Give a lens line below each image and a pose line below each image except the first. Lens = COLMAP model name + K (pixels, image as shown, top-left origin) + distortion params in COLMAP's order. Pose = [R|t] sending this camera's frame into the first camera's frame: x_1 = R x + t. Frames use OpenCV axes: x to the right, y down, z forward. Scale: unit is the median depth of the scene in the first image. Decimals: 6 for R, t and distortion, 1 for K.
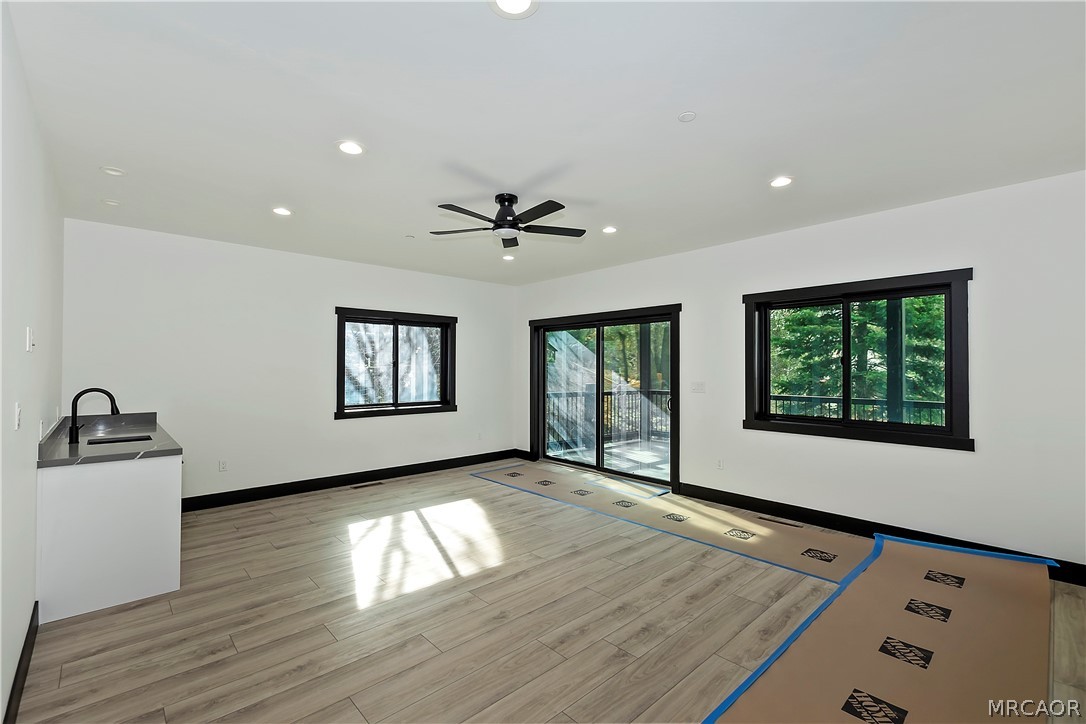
lens RADIAL K [[482.0, 0, 543.0], [0, 482.0, 362.0], [0, 0, 1]] dist [0.000200, 0.000057]
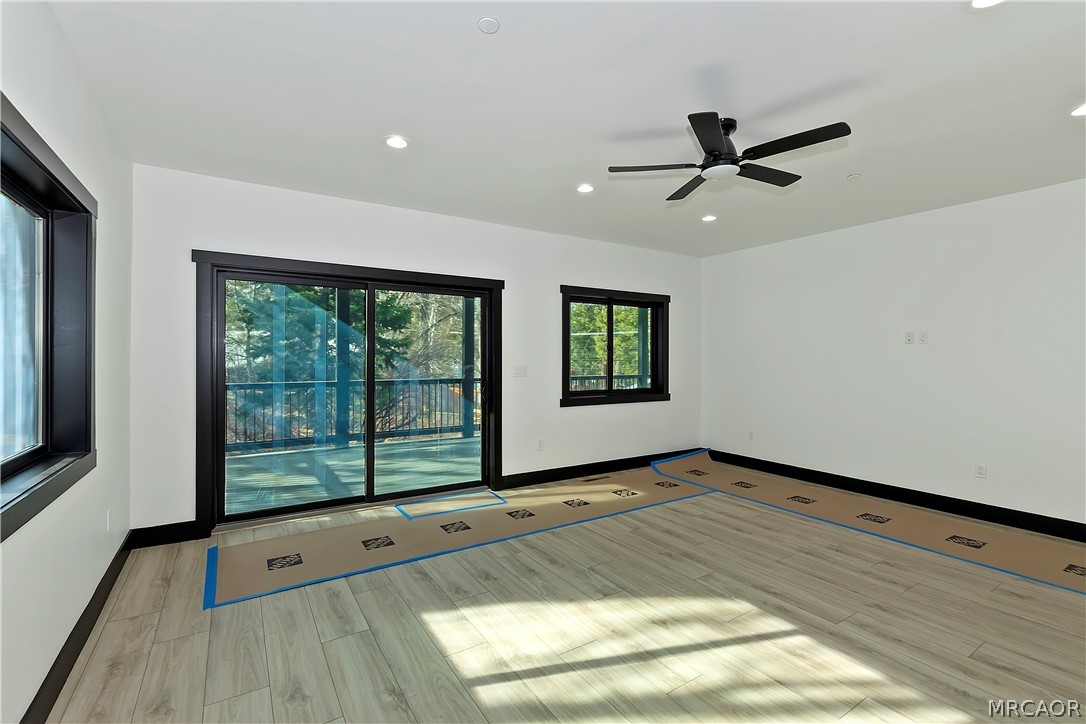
lens RADIAL K [[467.9, 0, 543.0], [0, 467.9, 362.0], [0, 0, 1]] dist [0.000996, -0.000609]
pose [[0.173609, -0.009665, 0.984767, -0.740305], [-0.017945, 0.999755, 0.012976, 0.025845], [-0.984651, -0.019925, 0.173393, 0.997435]]
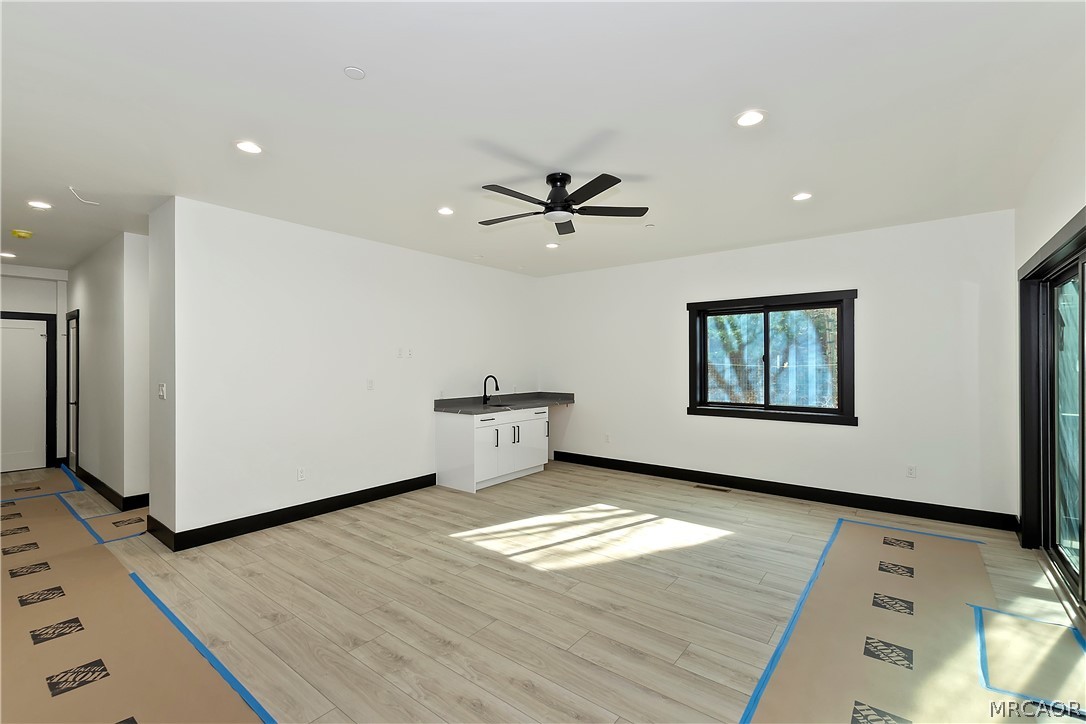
lens RADIAL K [[479.6, 0, 525.0], [0, 479.6, 363.4], [0, 0, 1]] dist [0.001931, 0.000195]
pose [[0.129241, 0.000249, -0.991613, 0.712007], [0.016199, 0.999866, 0.002362, 0.005166], [0.991481, -0.016368, 0.129220, 0.711800]]
